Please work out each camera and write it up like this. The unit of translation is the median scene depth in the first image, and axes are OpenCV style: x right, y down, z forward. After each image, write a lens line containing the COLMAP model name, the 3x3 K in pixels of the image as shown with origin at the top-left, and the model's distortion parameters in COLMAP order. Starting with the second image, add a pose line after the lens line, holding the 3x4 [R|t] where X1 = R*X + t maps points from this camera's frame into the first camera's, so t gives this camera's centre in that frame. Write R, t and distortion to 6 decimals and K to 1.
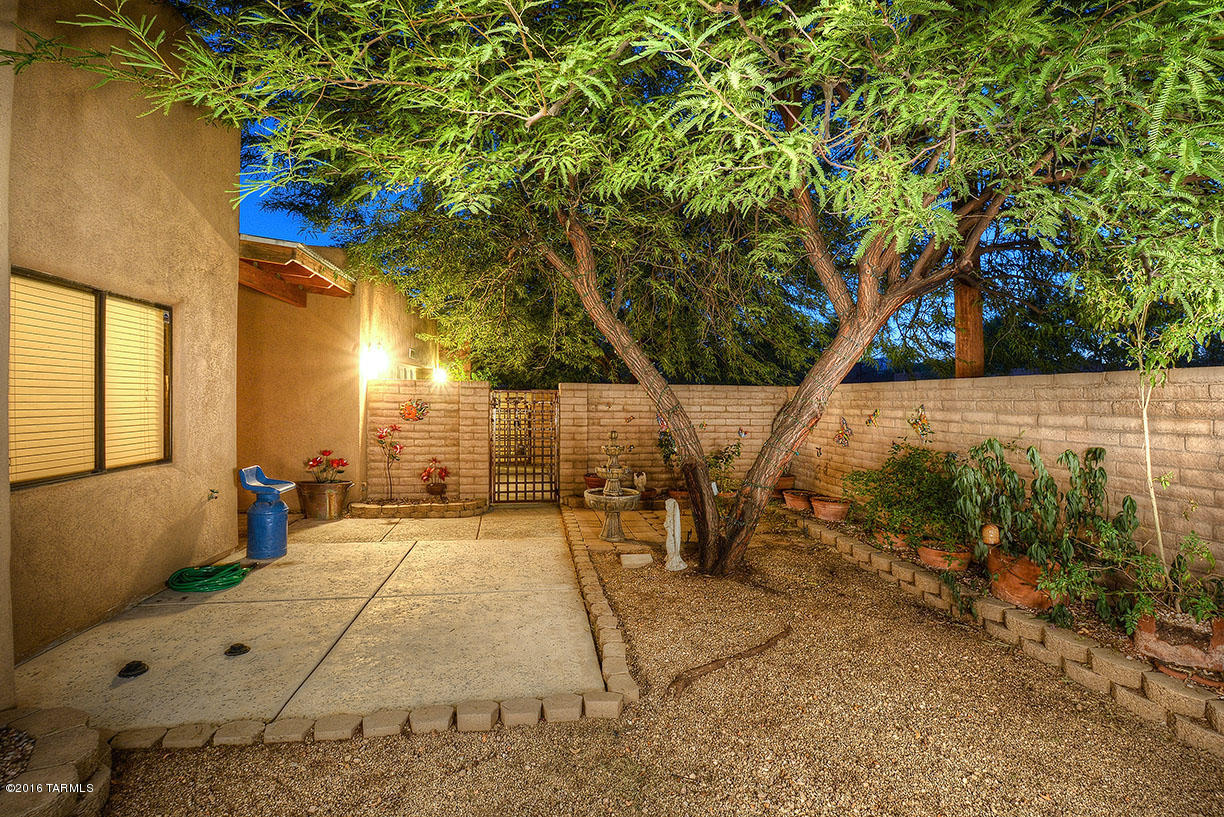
lens RADIAL K [[546.6, 0, 612.0], [0, 546.6, 408.5], [0, 0, 1]] dist [0.023828, -0.027958]
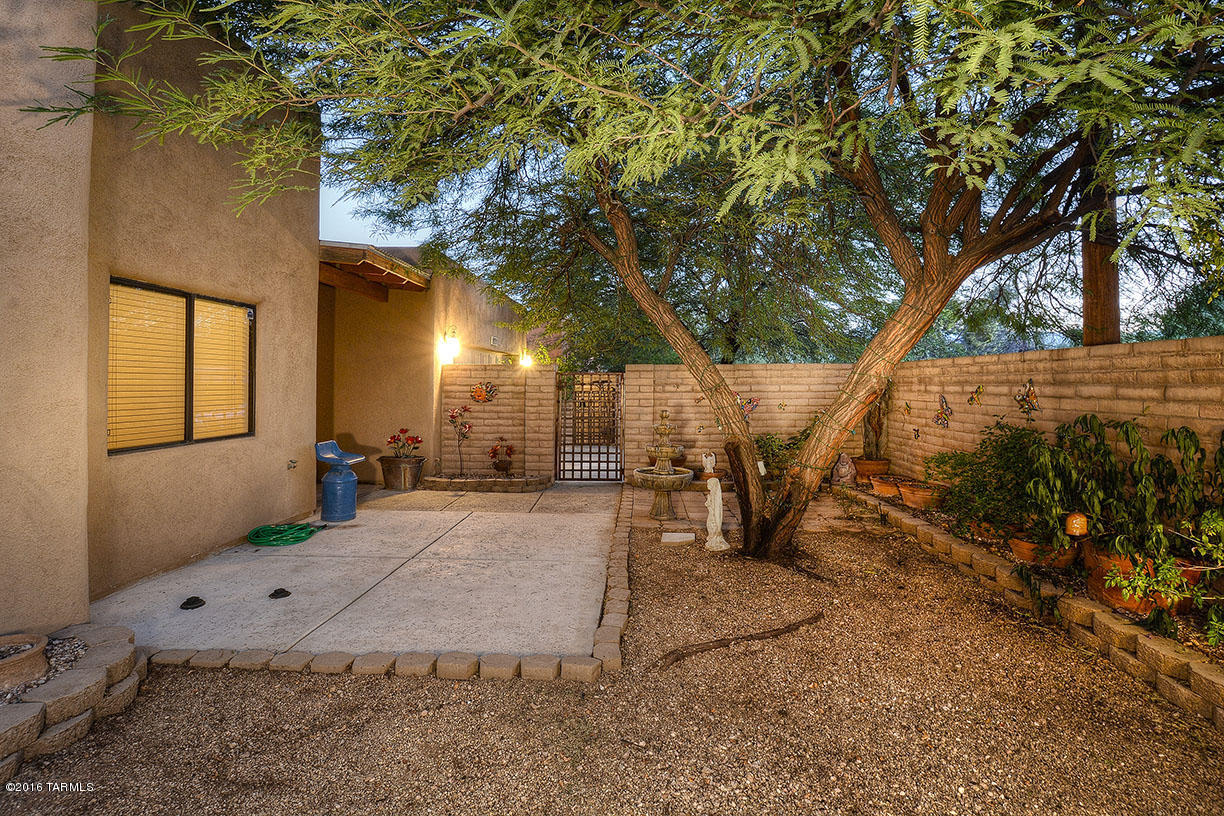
lens RADIAL K [[545.4, 0, 608.6], [0, 545.4, 393.2], [0, 0, 1]] dist [0.020643, -0.019703]
pose [[0.977040, -0.013597, -0.212621, 0.147970], [0.013656, 0.999906, -0.001189, 0.012801], [0.212617, -0.001742, 0.977134, 0.002253]]
